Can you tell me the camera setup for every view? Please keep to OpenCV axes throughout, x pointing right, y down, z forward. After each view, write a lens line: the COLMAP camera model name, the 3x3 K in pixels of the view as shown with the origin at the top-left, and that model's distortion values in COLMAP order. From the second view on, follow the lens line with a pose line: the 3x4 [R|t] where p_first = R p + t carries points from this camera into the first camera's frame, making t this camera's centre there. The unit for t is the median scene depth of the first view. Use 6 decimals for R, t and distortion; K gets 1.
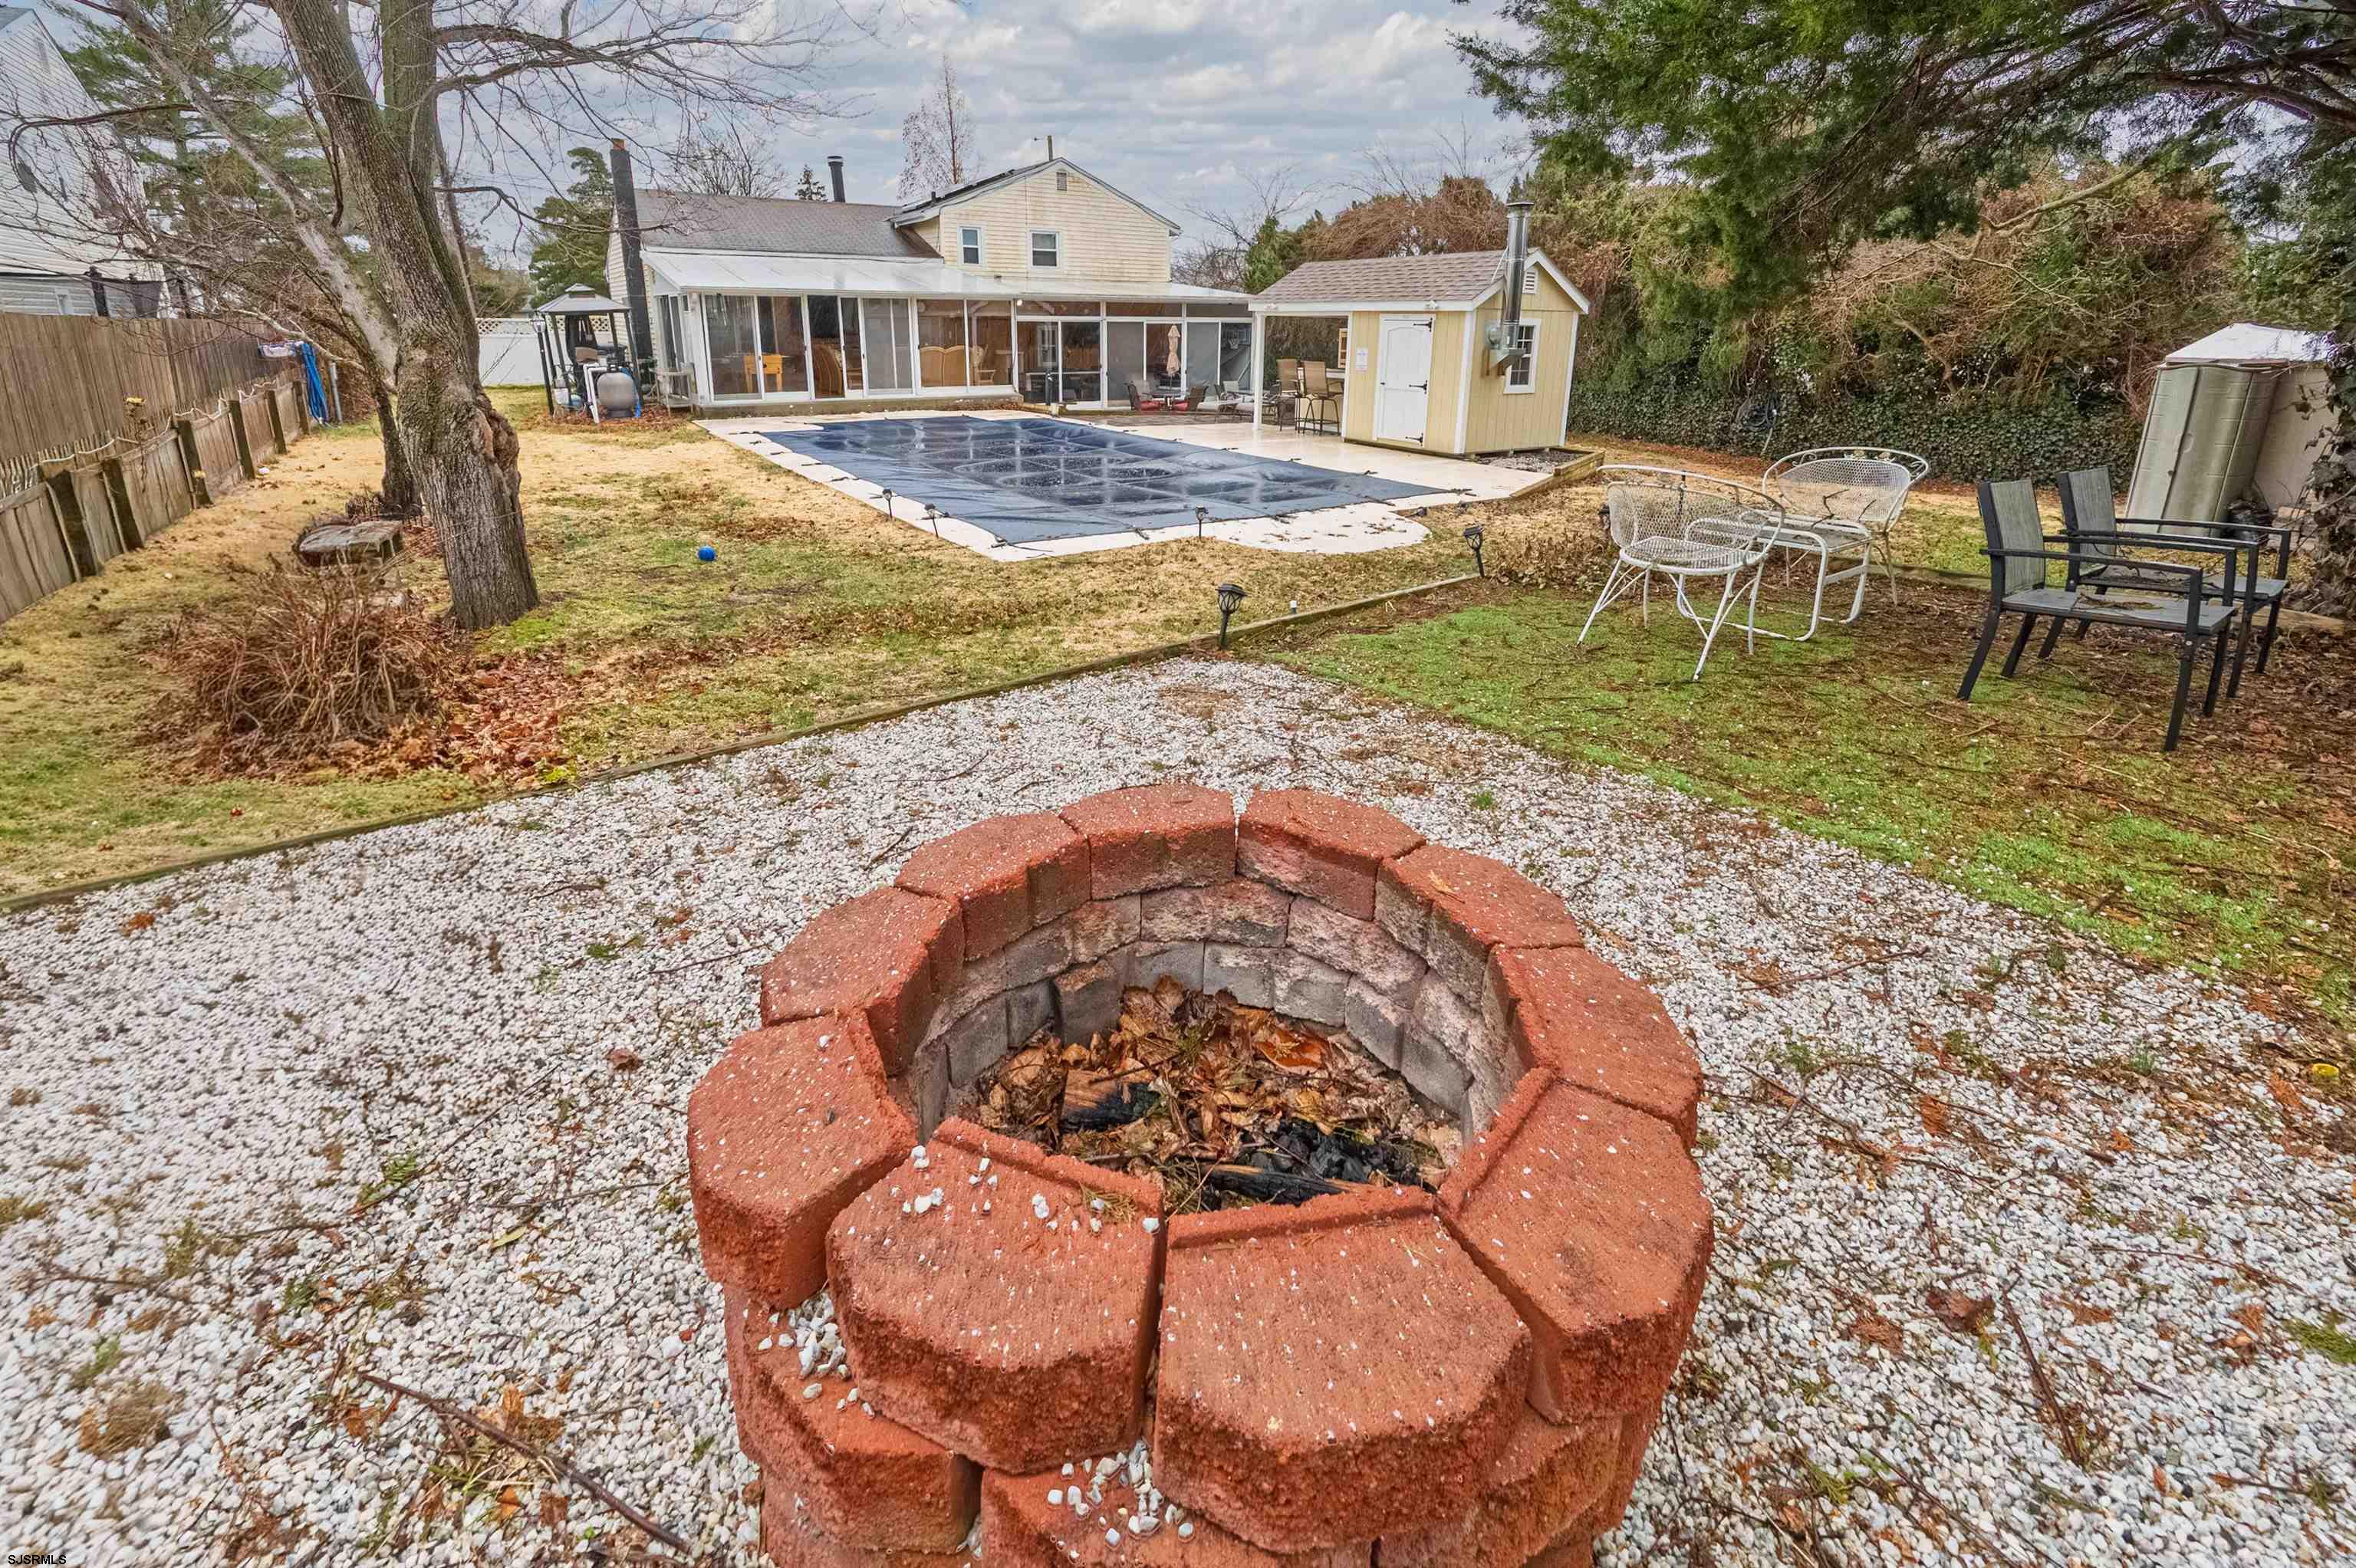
lens RADIAL K [[1288.9, 0, 1178.0], [0, 1288.9, 784.0], [0, 0, 1]] dist [0.002208, 0.000427]
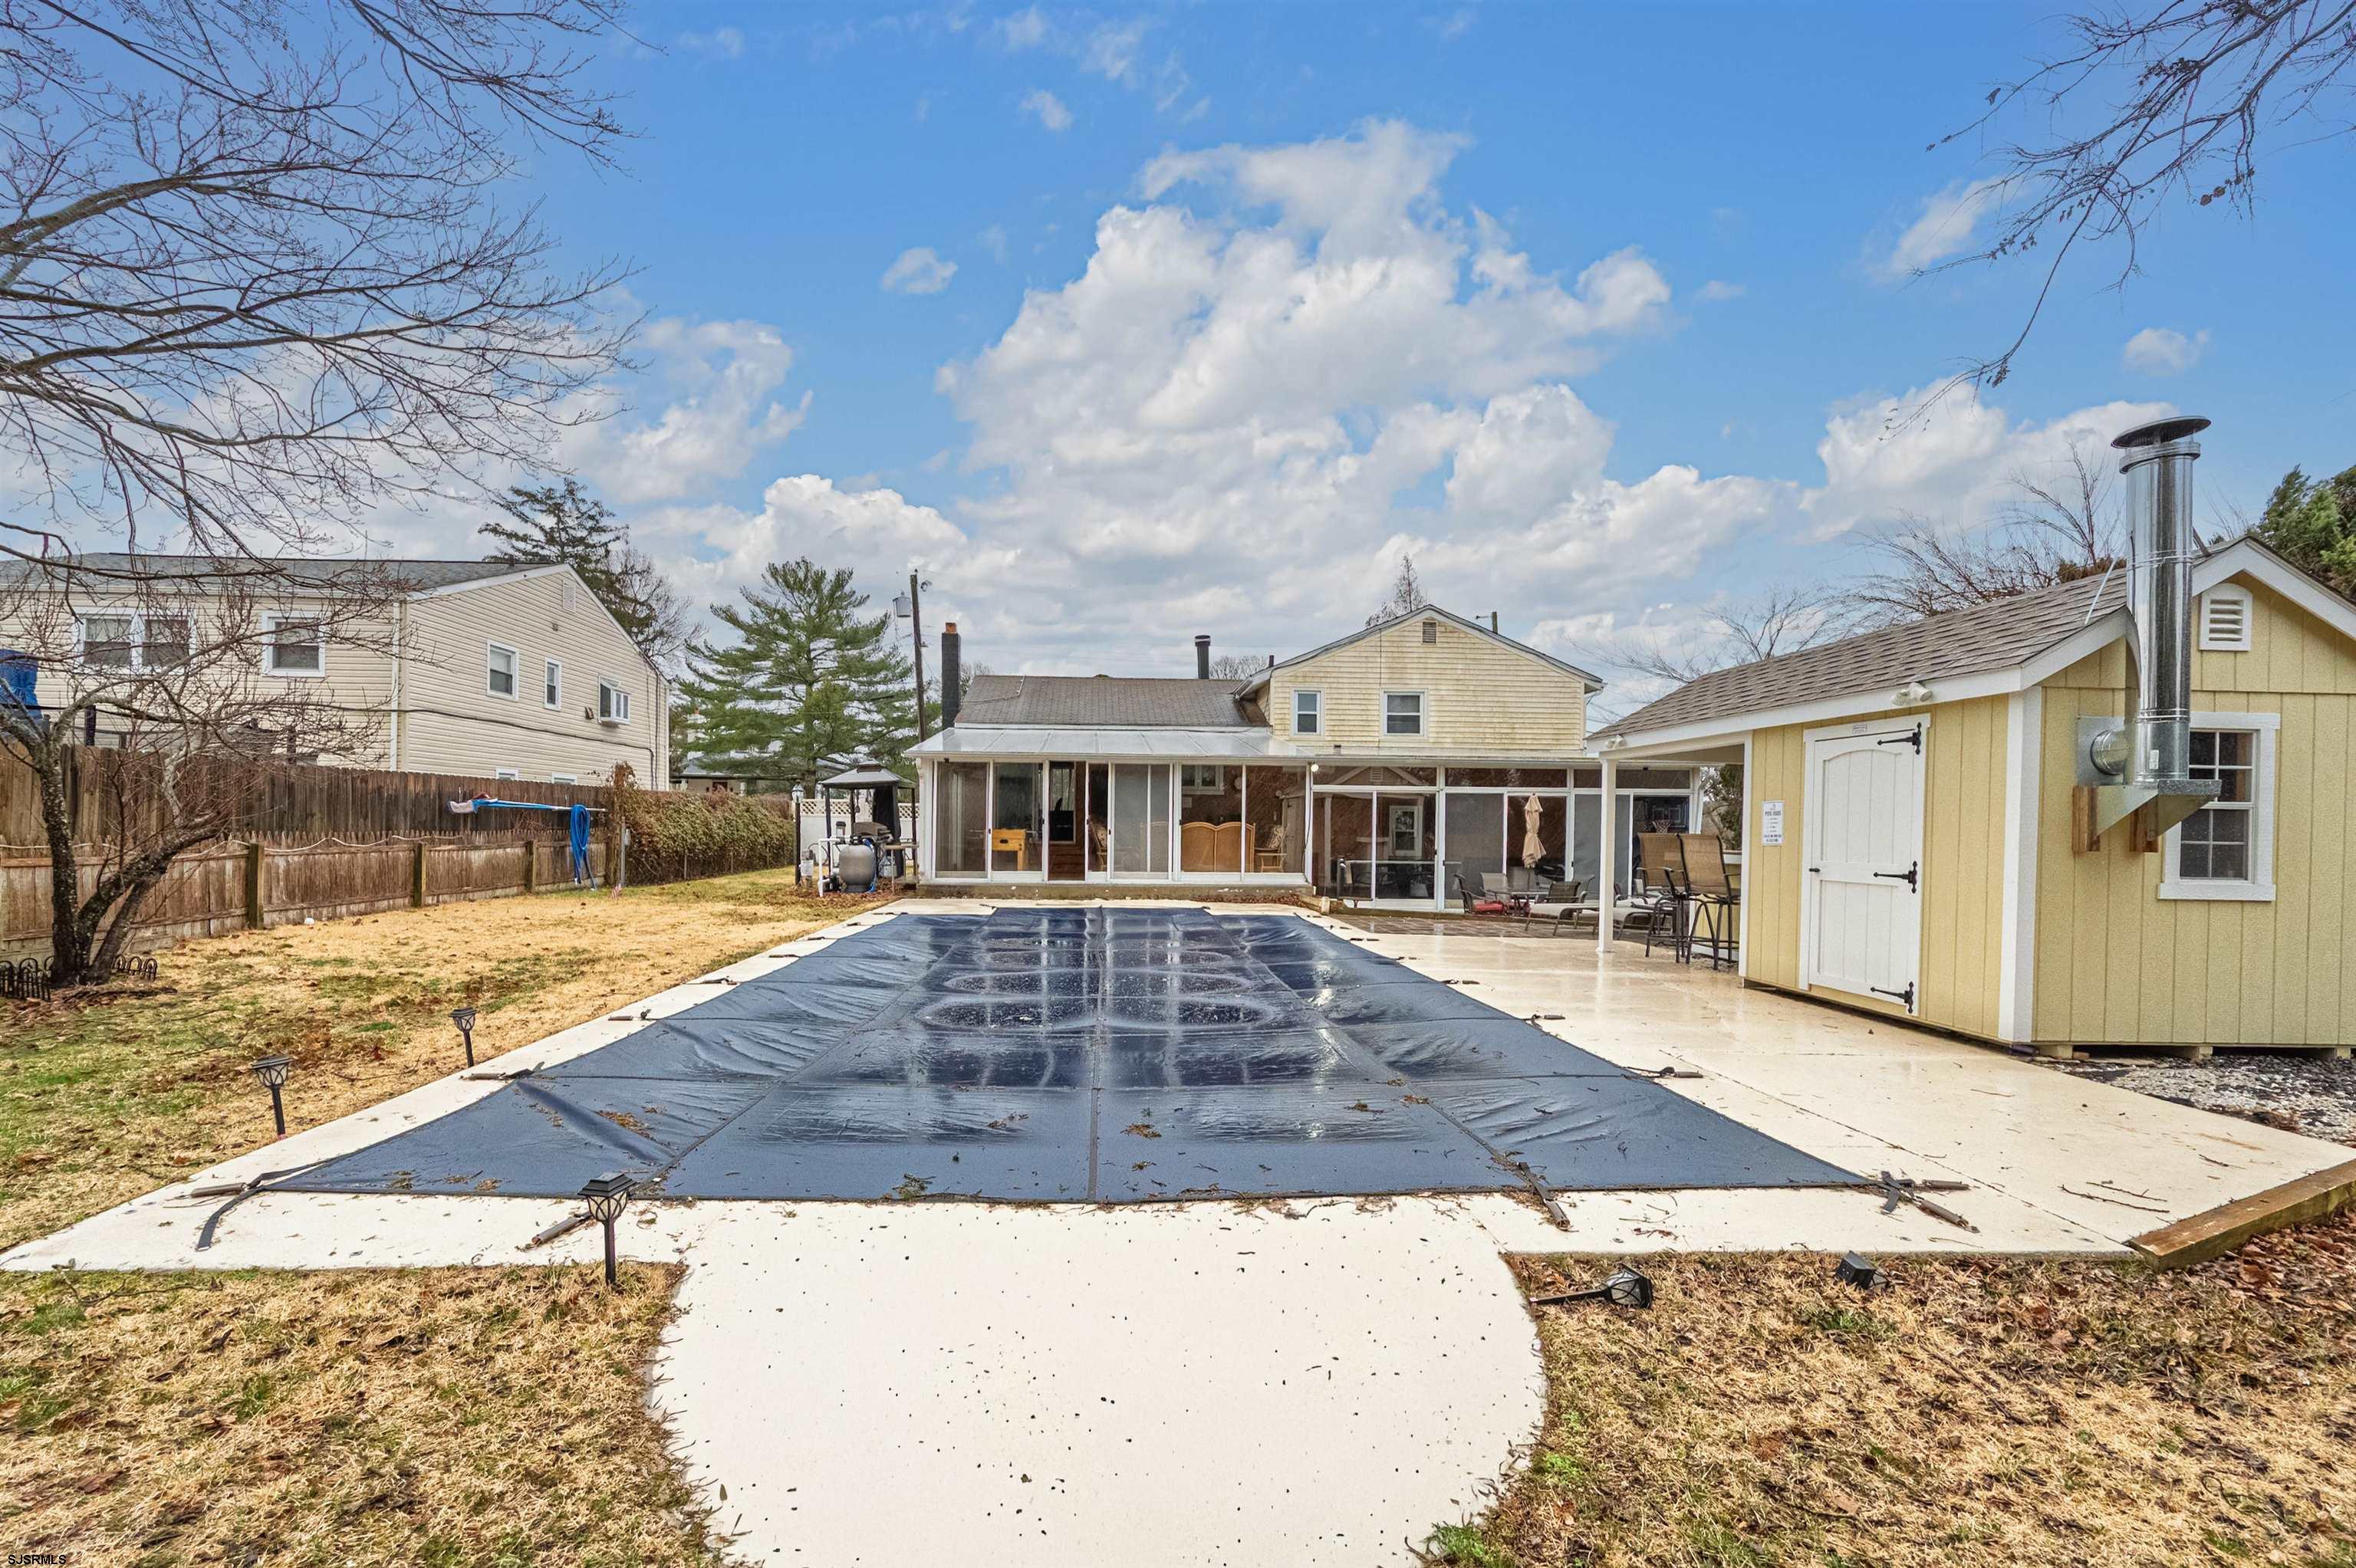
lens RADIAL K [[1074.4, 0, 1176.7], [0, 1074.4, 837.0], [0, 0, 1]] dist [-0.000565, -0.000417]
pose [[0.840961, 0.006907, -0.541052, 0.147546], [-0.197381, 0.934934, -0.294856, -0.138384], [0.503812, 0.354756, 0.787605, 0.489769]]
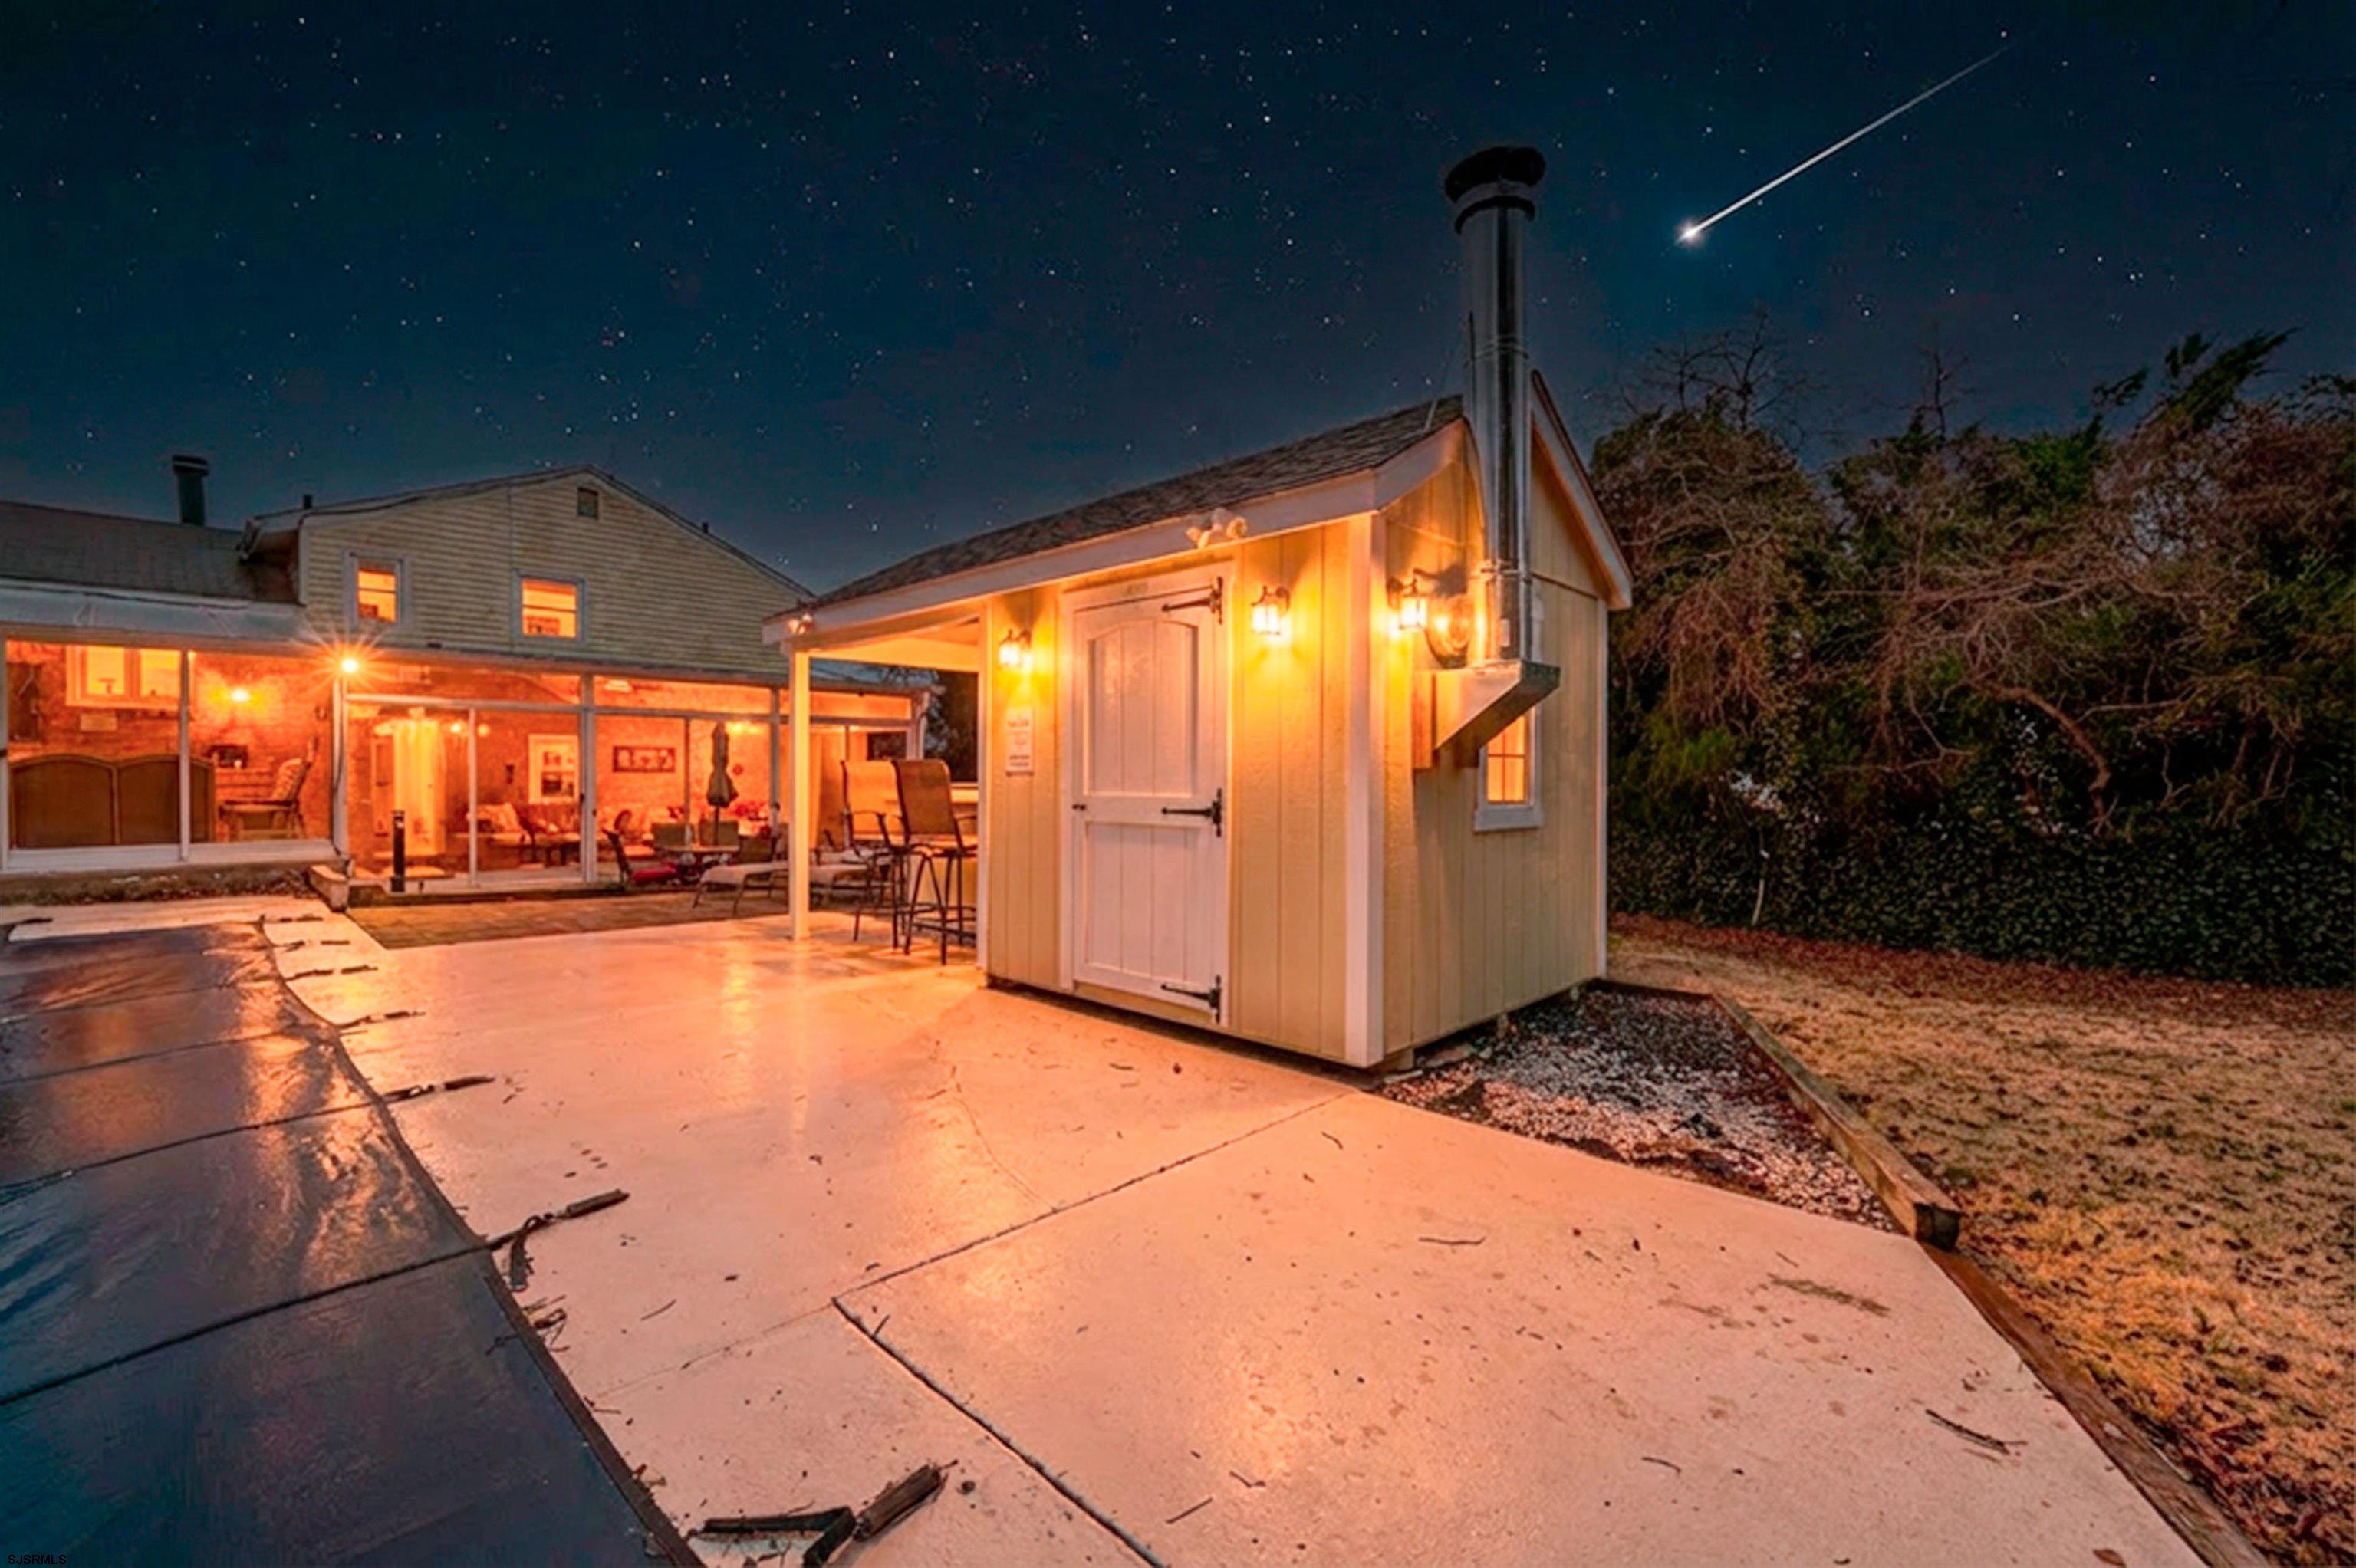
lens RADIAL K [[929.3, 0, 1175.1], [0, 929.3, 784.5], [0, 0, 1]] dist [0.000349, -0.000322]
pose [[0.990818, -0.006987, 0.135022, 0.128226], [0.053336, 0.937872, -0.342857, -0.202122], [-0.124238, 0.346911, 0.929633, 0.669086]]
